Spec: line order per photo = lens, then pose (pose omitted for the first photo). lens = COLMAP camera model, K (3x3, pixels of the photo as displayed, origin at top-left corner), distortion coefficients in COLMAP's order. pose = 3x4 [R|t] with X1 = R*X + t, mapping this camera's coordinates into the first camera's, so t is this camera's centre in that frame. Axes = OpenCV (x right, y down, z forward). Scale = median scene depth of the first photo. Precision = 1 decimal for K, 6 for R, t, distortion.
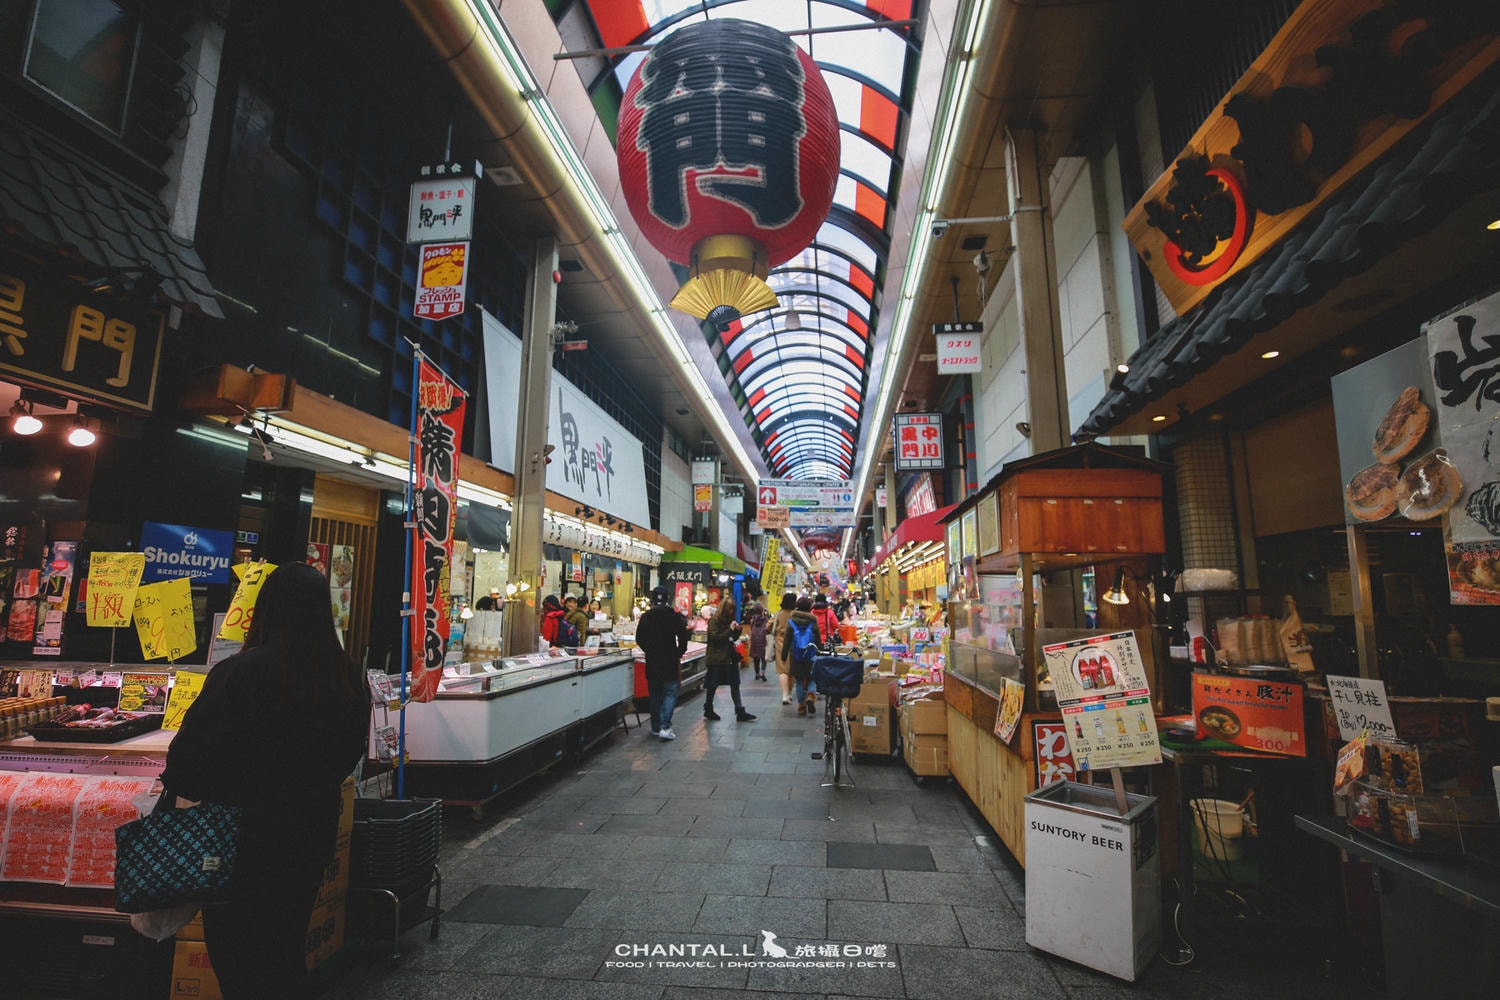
lens RADIAL K [[676.7, 0, 750.0], [0, 676.7, 500.0], [0, 0, 1]] dist [-0.047843, 0.000655]
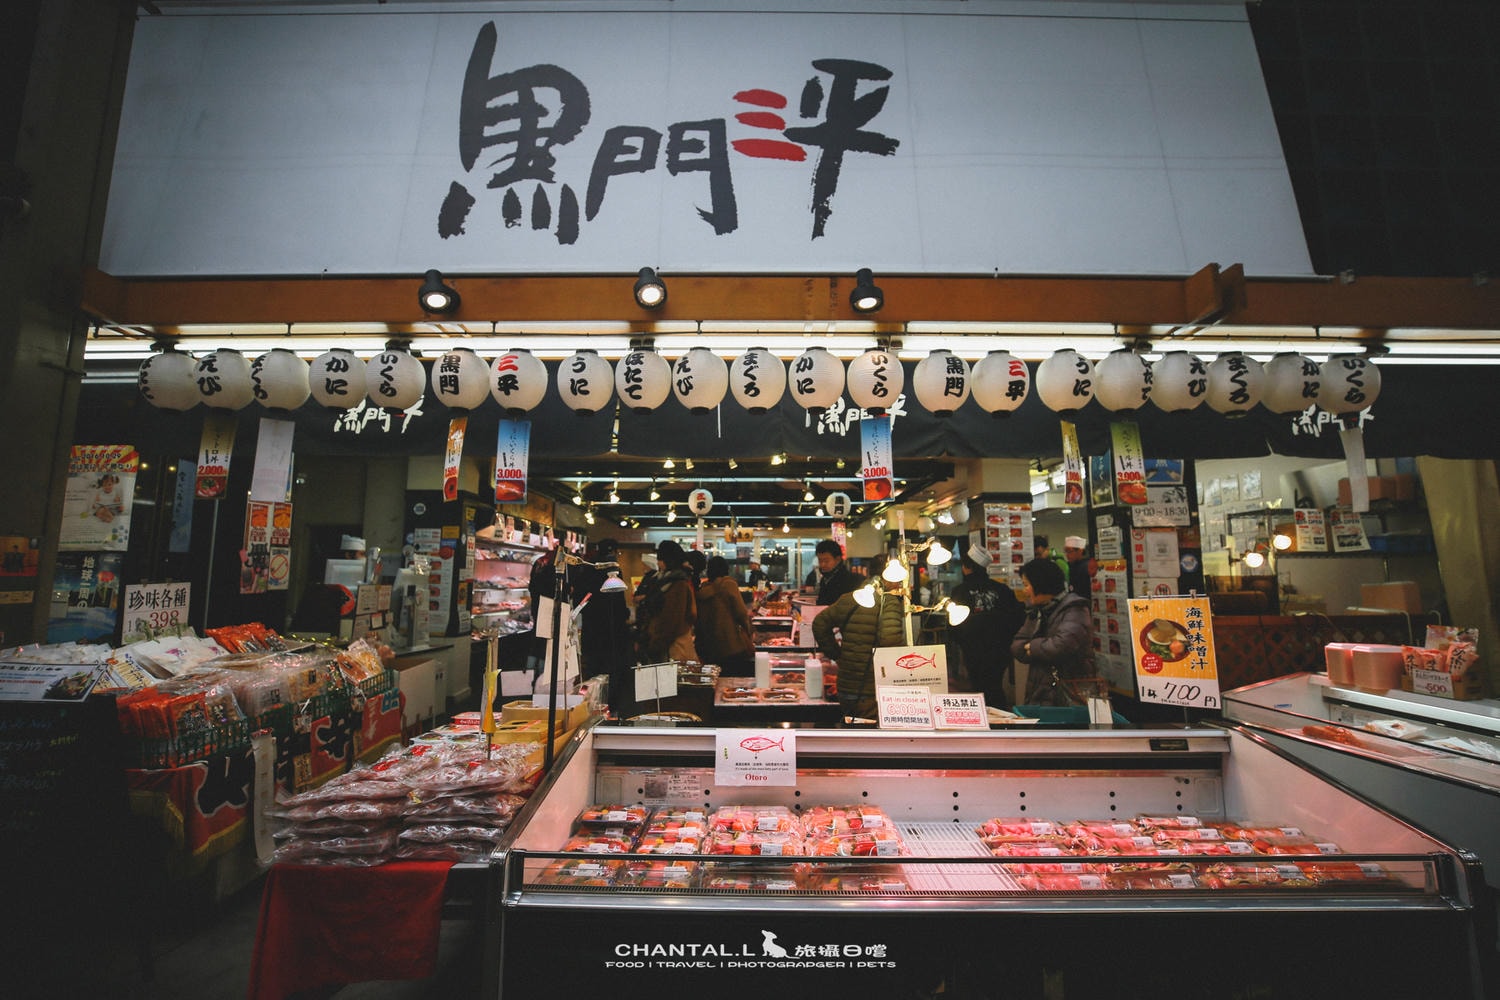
lens RADIAL K [[676.7, 0, 750.0], [0, 676.7, 500.0], [0, 0, 1]] dist [-0.047843, 0.000655]
pose [[0.108286, -0.095519, -0.989520, 0.043615], [0.180385, 0.980738, -0.074931, 0.130770], [0.977617, -0.170381, 0.123431, 1.016715]]
